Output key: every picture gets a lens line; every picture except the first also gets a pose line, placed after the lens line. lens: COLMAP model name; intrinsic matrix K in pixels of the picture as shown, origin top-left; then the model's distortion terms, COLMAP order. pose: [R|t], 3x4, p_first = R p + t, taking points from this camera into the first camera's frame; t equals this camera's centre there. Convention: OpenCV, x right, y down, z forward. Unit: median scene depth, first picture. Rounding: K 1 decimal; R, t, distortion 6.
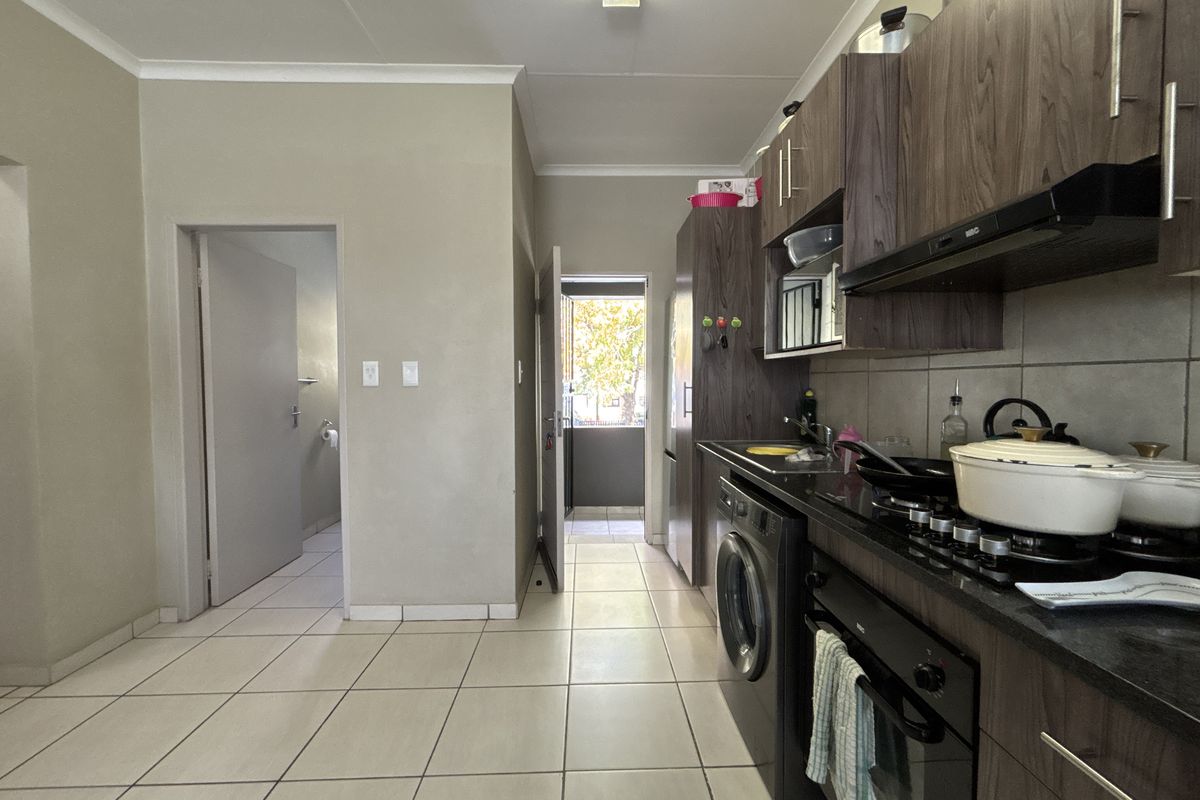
lens RADIAL K [[493.9, 0, 600.0], [0, 493.9, 400.0], [0, 0, 1]] dist [-0.001926, -0.000192]
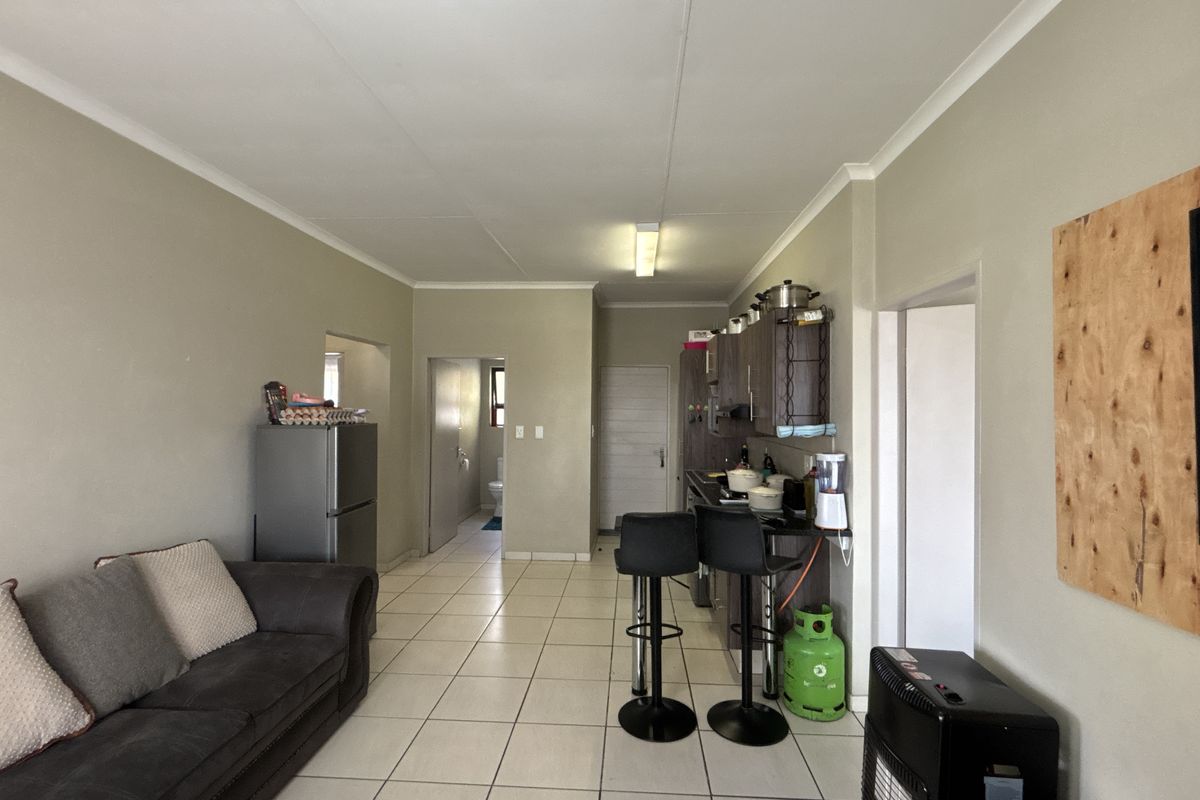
lens RADIAL K [[518.7, 0, 600.0], [0, 518.7, 400.0], [0, 0, 1]] dist [0.000415, -0.000007]
pose [[0.997078, 0.008771, -0.075884, 0.014651], [-0.012640, 0.998636, -0.050654, -0.080048], [0.075336, 0.051465, 0.995829, -1.042022]]
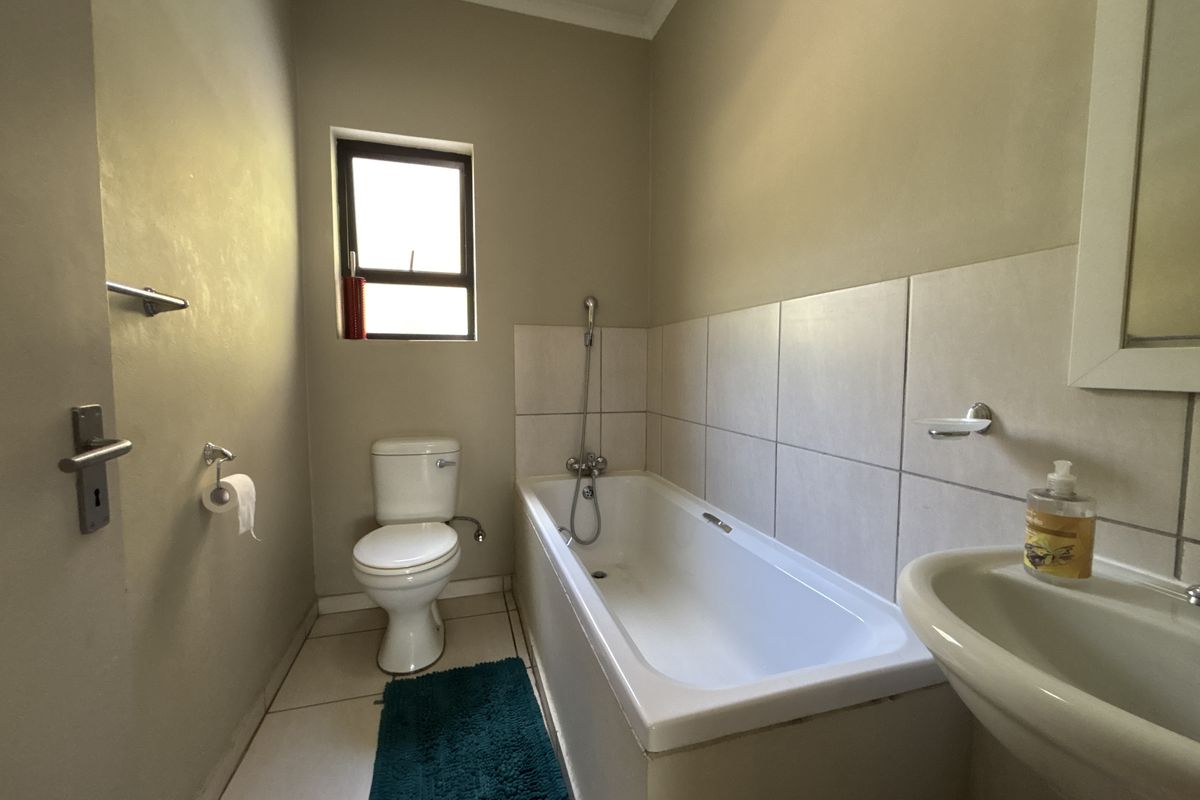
lens RADIAL K [[493.9, 0, 600.0], [0, 493.9, 400.0], [0, 0, 1]] dist [-0.001926, -0.000192]
pose [[0.968323, -0.013841, 0.249316, -0.658675], [0.003726, 0.999152, 0.040995, 0.003539], [-0.249672, -0.038767, 0.967554, 1.069544]]
